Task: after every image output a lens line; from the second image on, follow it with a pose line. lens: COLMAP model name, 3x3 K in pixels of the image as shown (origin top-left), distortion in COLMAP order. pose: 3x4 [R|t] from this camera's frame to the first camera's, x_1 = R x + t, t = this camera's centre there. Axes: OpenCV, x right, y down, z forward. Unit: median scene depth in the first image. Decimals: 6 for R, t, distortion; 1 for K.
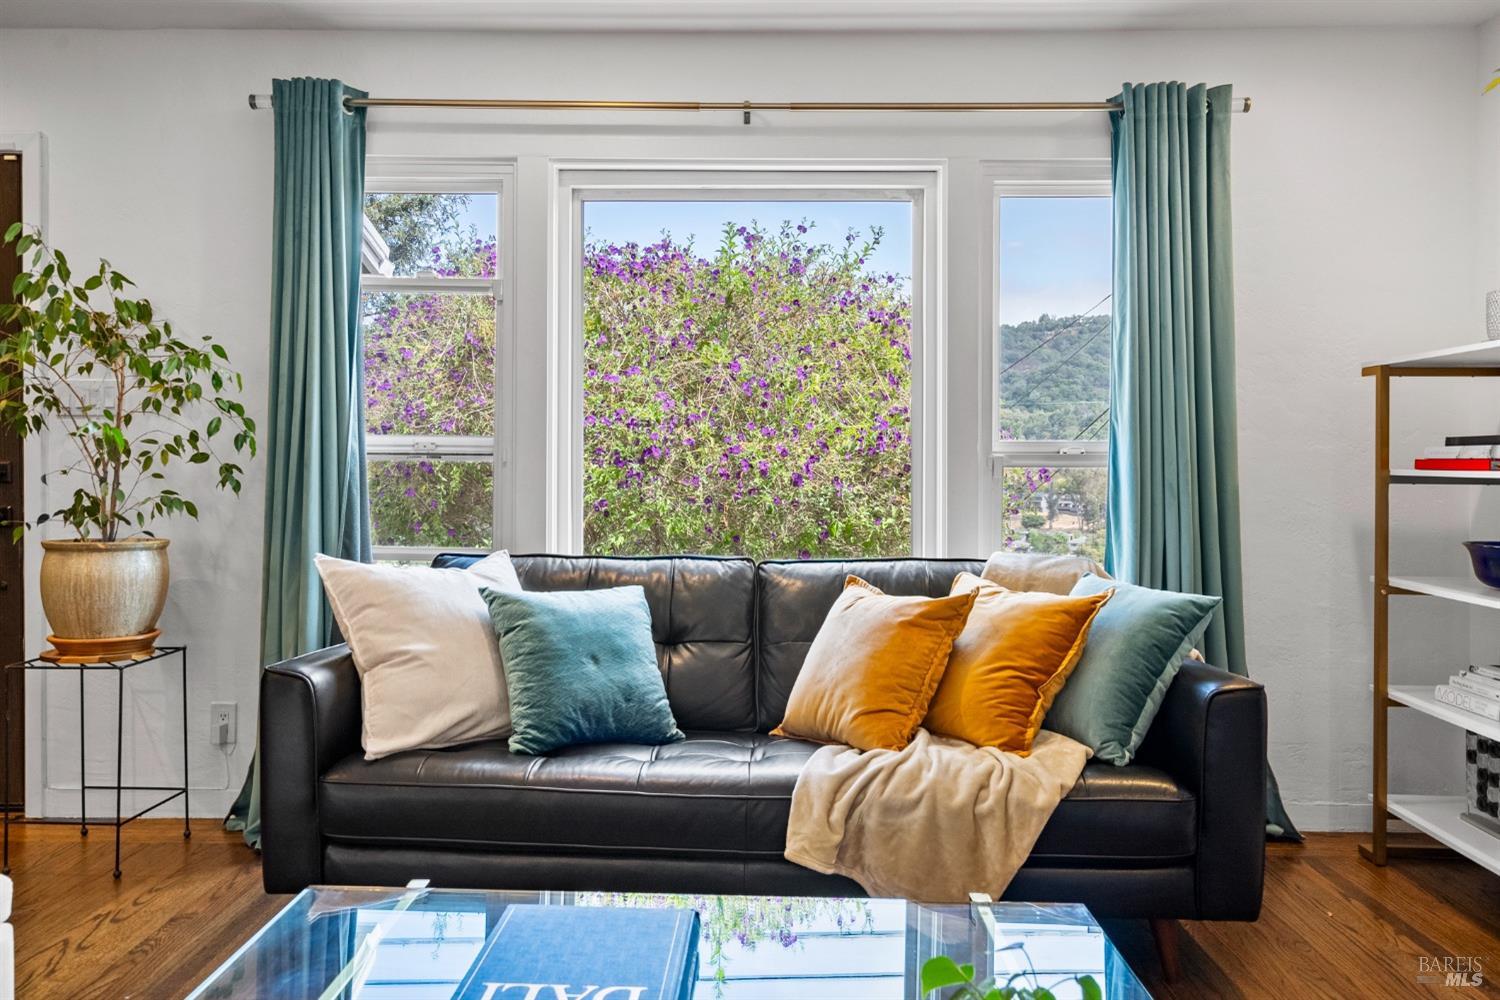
lens RADIAL K [[1074.9, 0, 751.9], [0, 1074.9, 463.4], [0, 0, 1]] dist [-0.002905, -0.001603]
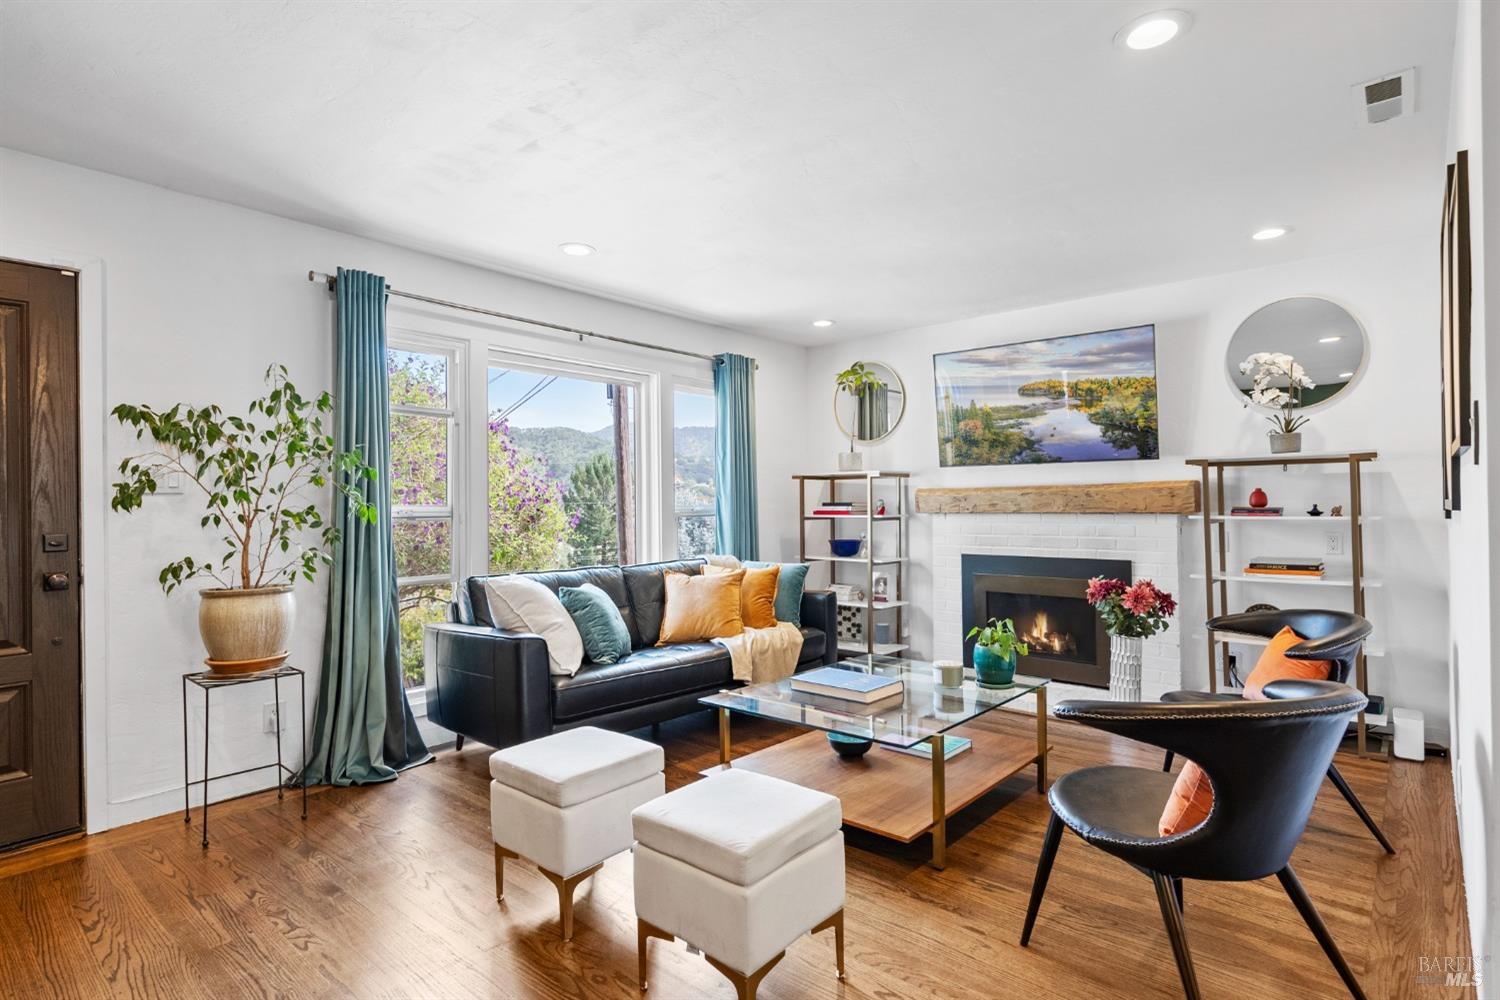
lens RADIAL K [[769.7, 0, 750.0], [0, 769.7, 500.0], [0, 0, 1]] dist [-0.000427, -0.000181]
pose [[0.643469, -0.006954, 0.765441, -0.888223], [0.015120, 0.999879, -0.003627, -0.024301], [-0.765323, 0.013907, 0.643496, -0.110235]]
